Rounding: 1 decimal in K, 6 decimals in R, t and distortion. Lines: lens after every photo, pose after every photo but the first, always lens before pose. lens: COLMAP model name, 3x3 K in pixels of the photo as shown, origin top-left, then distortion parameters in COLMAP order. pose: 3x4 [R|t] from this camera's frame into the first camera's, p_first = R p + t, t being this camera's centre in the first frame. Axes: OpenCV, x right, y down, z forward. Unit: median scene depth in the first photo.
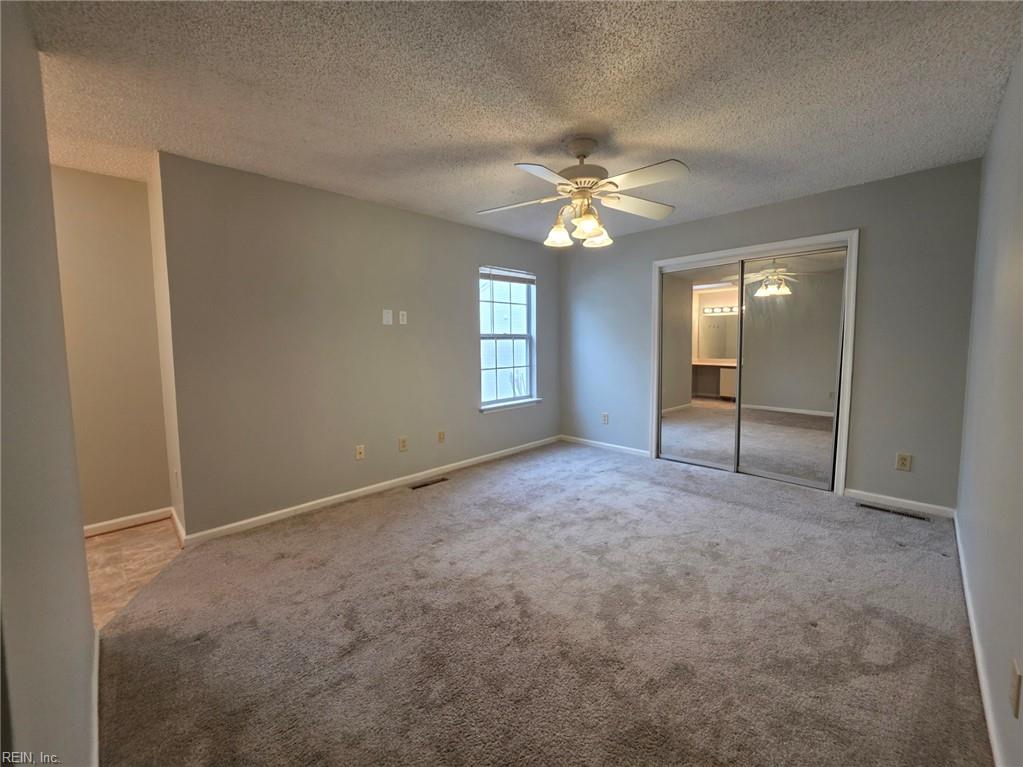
lens RADIAL K [[415.7, 0, 511.5], [0, 415.7, 383.5], [0, 0, 1]] dist [0.000545, 0.000036]
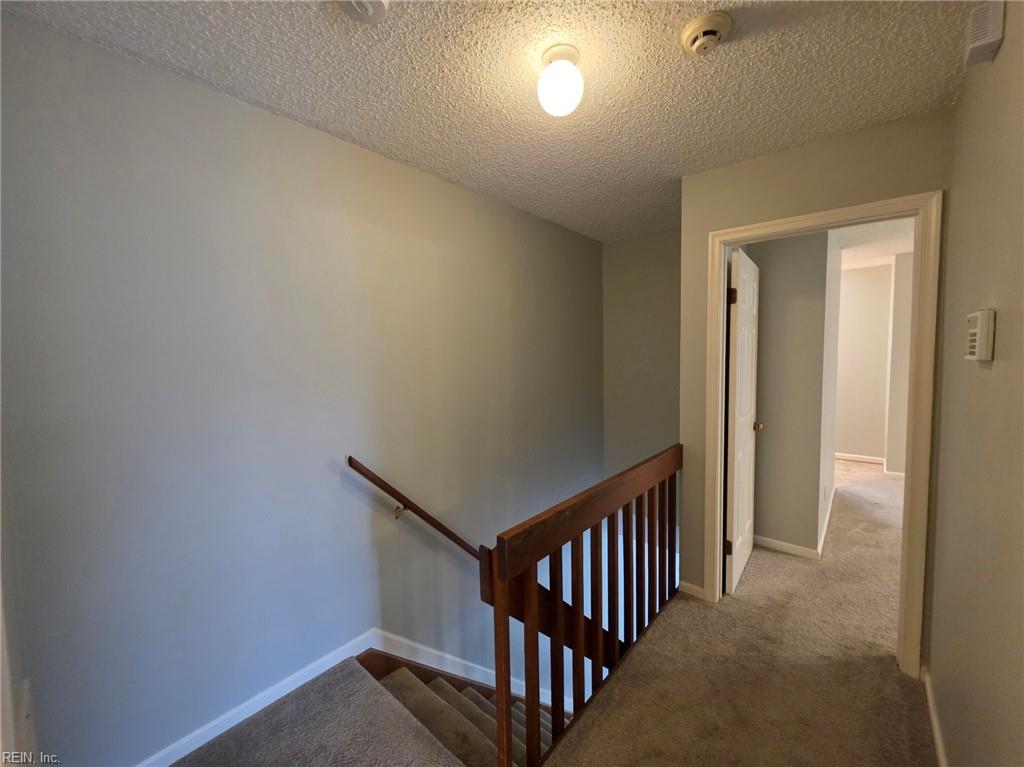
lens RADIAL K [[406.7, 0, 512.0], [0, 406.7, 383.5], [0, 0, 1]] dist [-0.000162, -0.000053]
pose [[0.073440, 0.075203, -0.994460, 1.065192], [-0.056776, 0.995851, 0.071115, -0.042337], [0.995682, 0.051239, 0.077405, -0.985077]]
